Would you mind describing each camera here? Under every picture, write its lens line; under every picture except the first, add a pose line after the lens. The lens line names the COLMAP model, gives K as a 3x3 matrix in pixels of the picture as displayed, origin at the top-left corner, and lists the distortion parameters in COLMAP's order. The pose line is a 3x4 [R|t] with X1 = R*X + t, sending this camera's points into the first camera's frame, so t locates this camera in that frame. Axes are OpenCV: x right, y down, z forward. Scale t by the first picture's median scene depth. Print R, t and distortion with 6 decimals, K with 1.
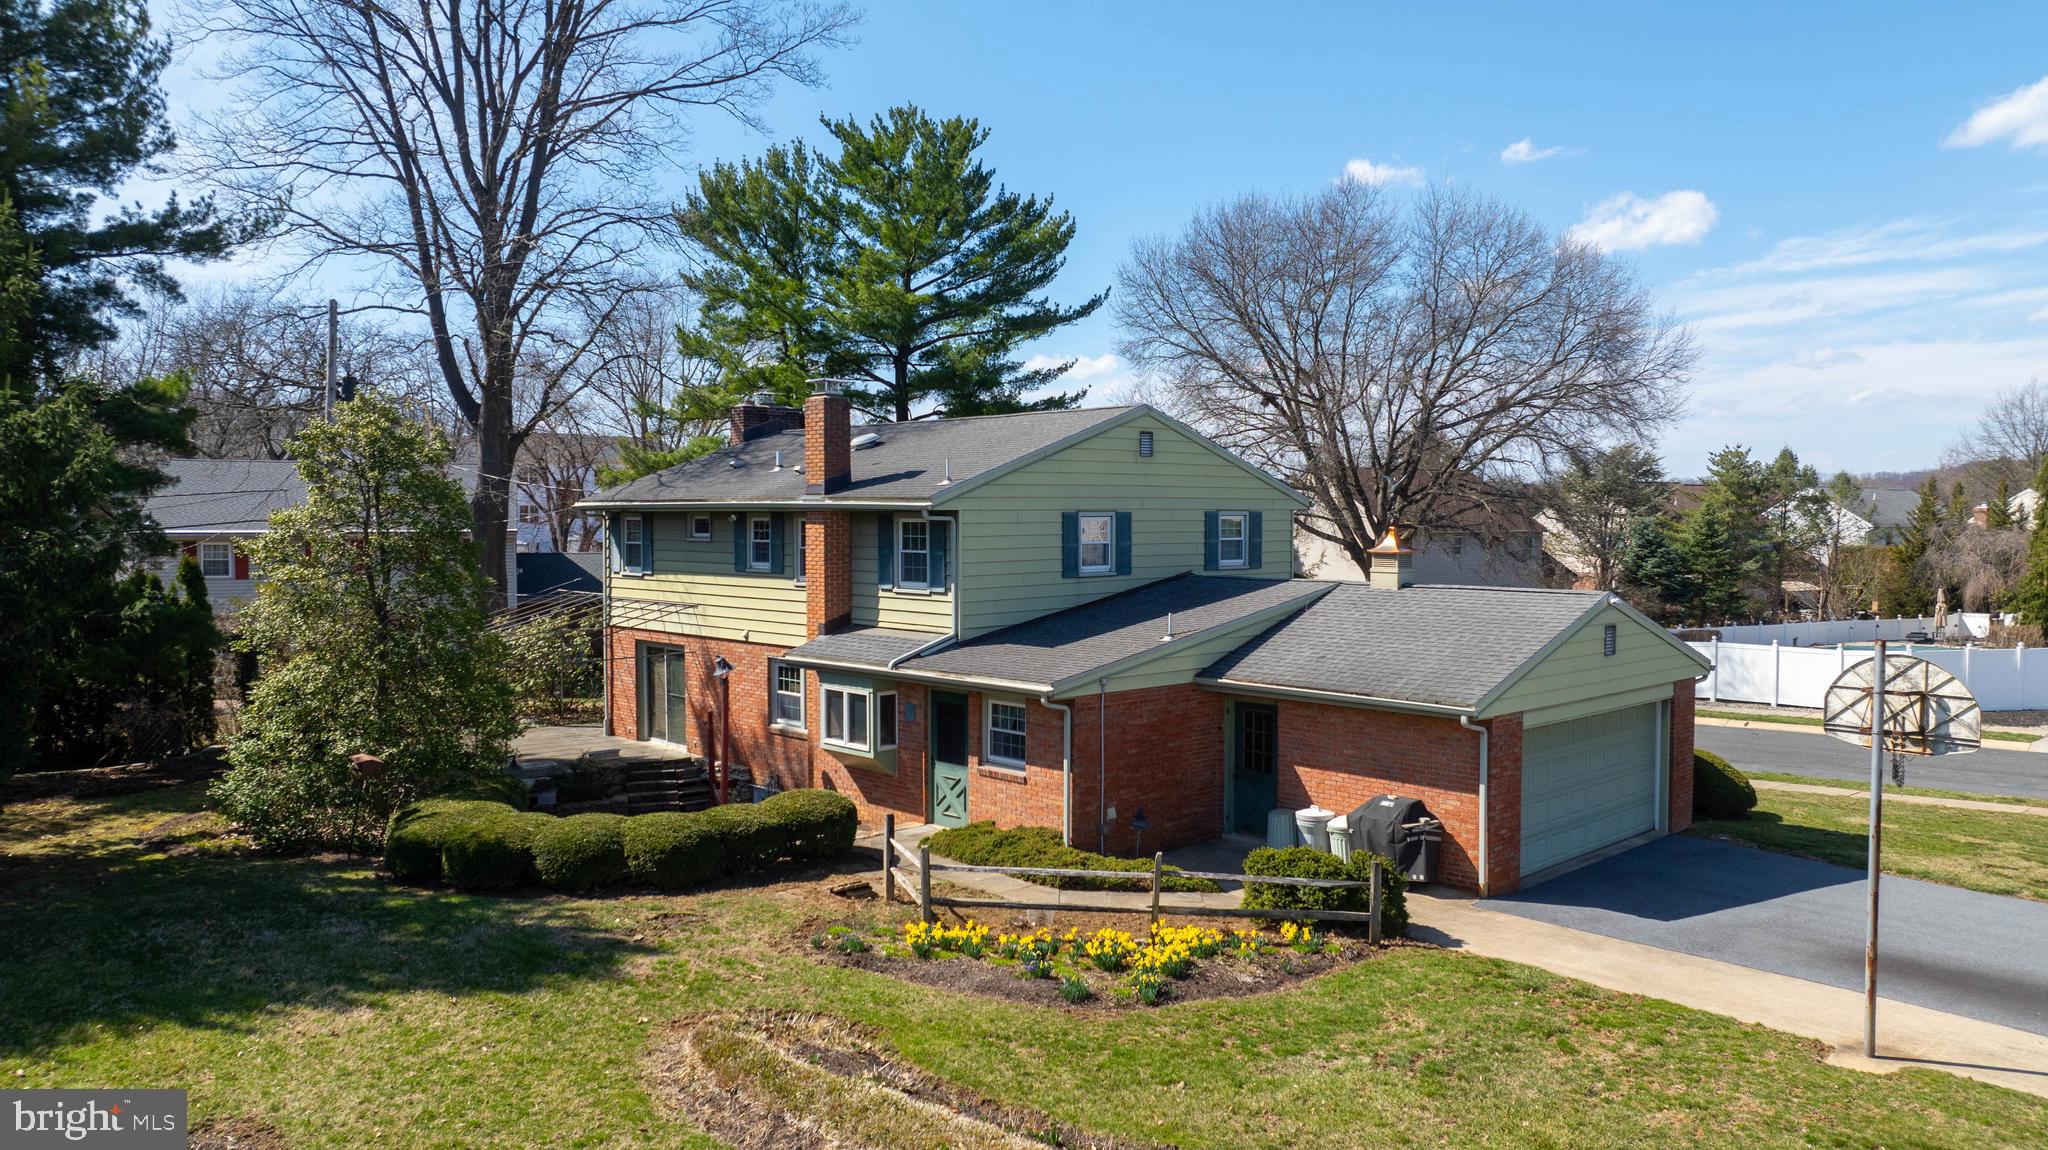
lens RADIAL K [[1444.8, 0, 1026.1], [0, 1444.8, 579.5], [0, 0, 1]] dist [-0.018469, -0.002683]
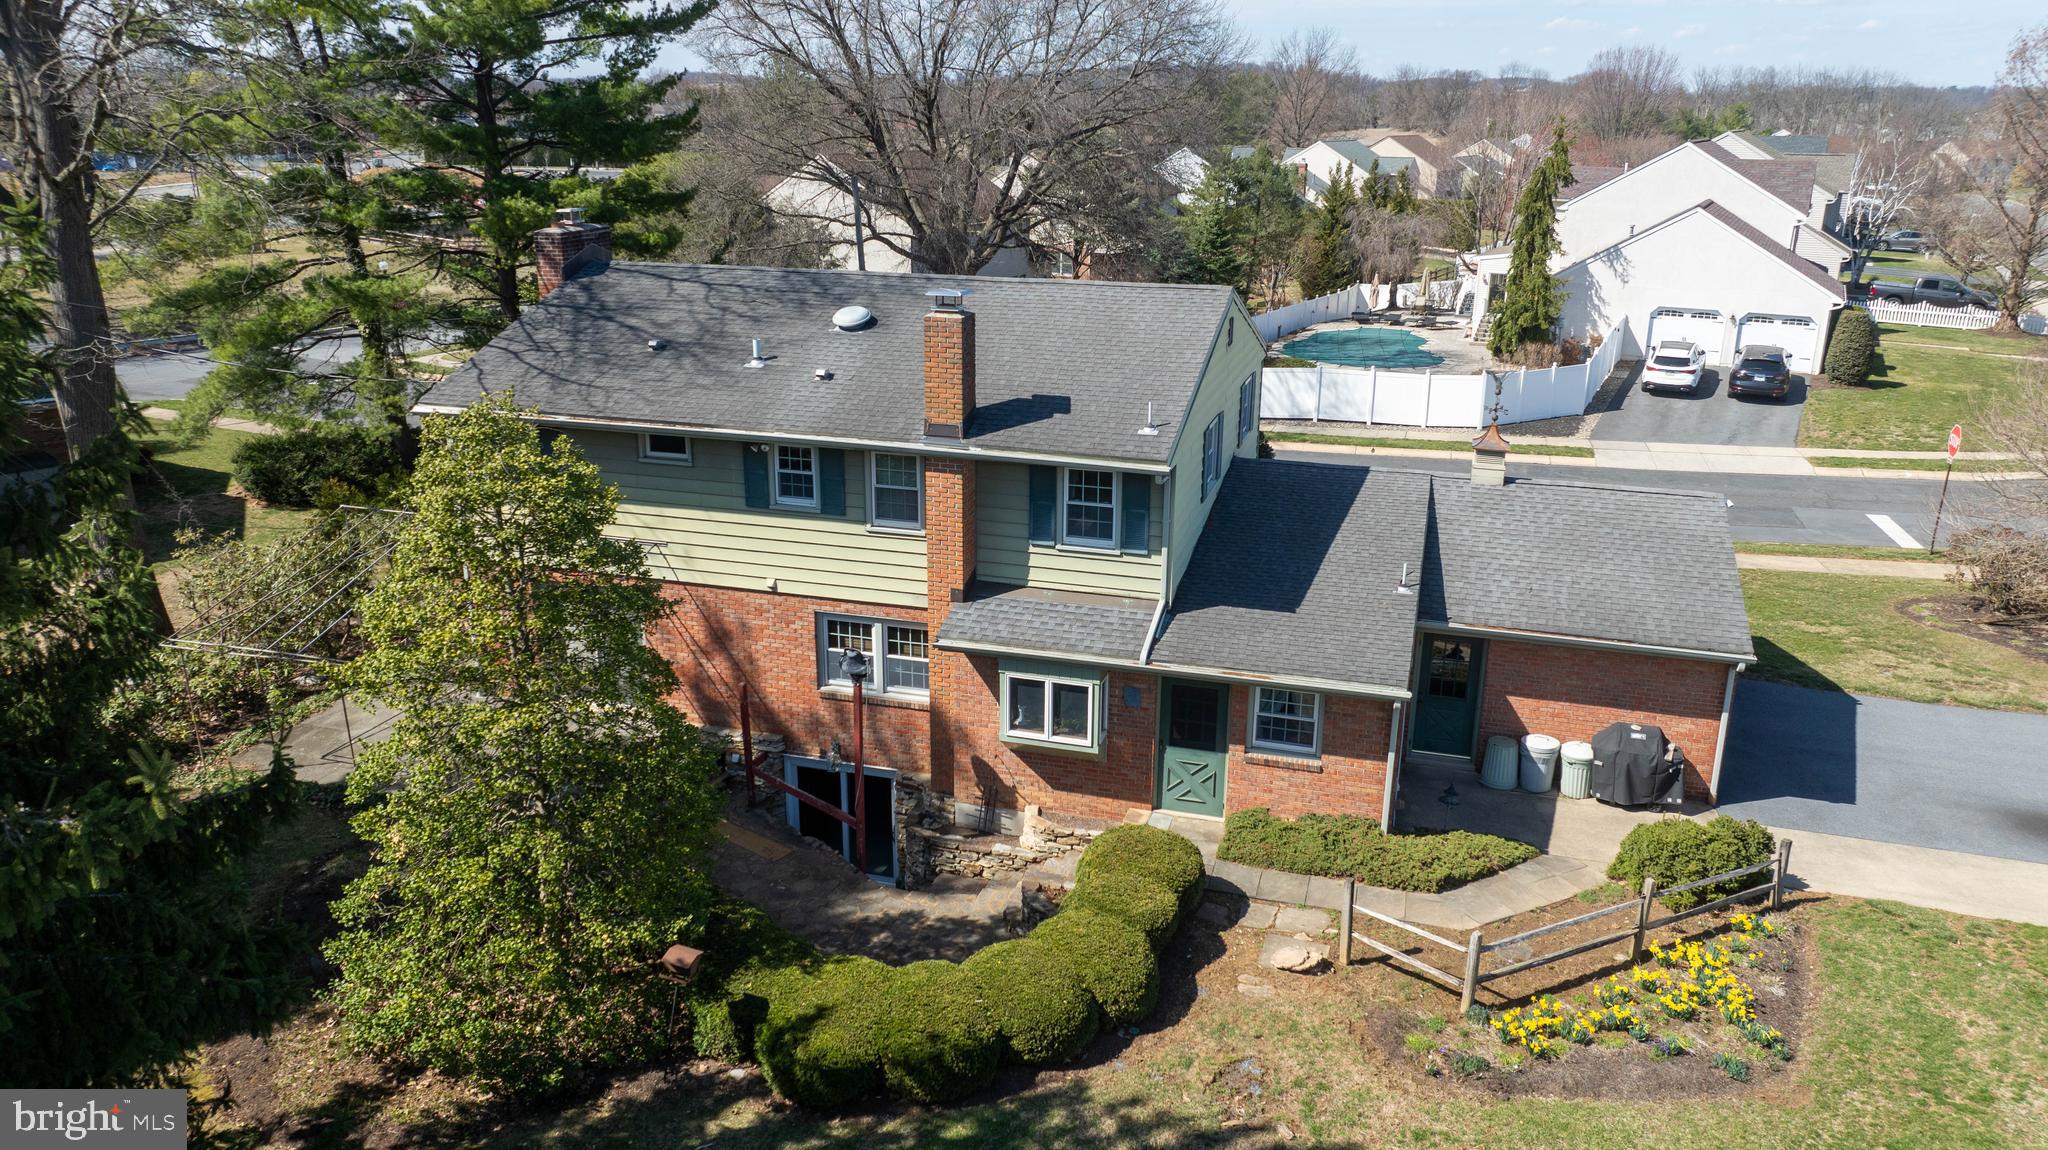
lens RADIAL K [[1444.8, 0, 1026.1], [0, 1444.8, 579.5], [0, 0, 1]] dist [-0.018469, -0.002683]
pose [[0.869399, -0.148225, 0.471355, -0.543252], [0.015889, 0.961838, 0.273158, -0.220354], [-0.493856, -0.229994, 0.838576, 0.303571]]
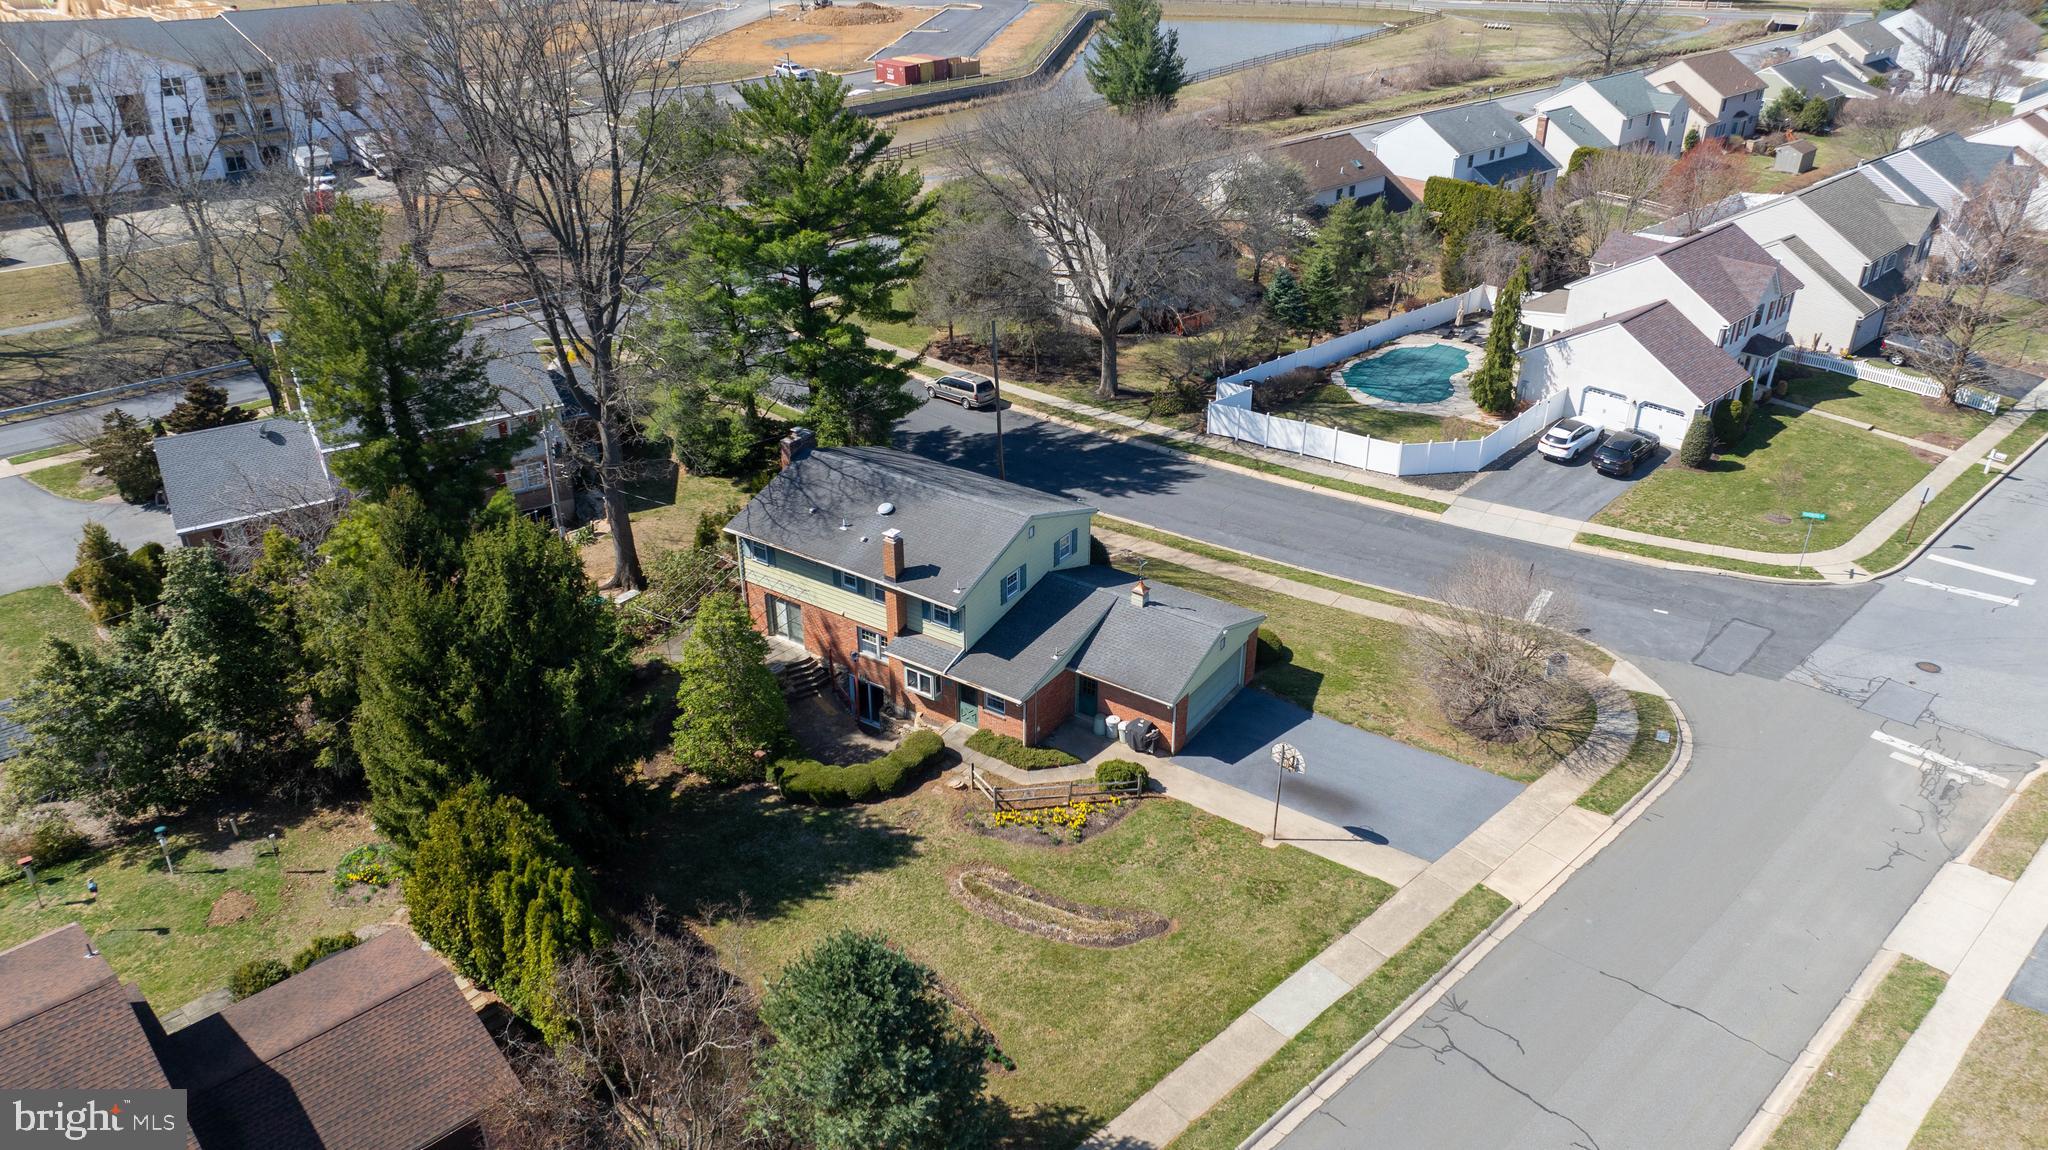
lens RADIAL K [[1444.8, 0, 1026.1], [0, 1444.8, 579.5], [0, 0, 1]] dist [-0.018469, -0.002683]
pose [[0.977309, -0.098724, 0.187406, -0.389736], [0.008352, 0.902017, 0.431620, -1.106615], [-0.211654, -0.420261, 0.882373, -1.093472]]
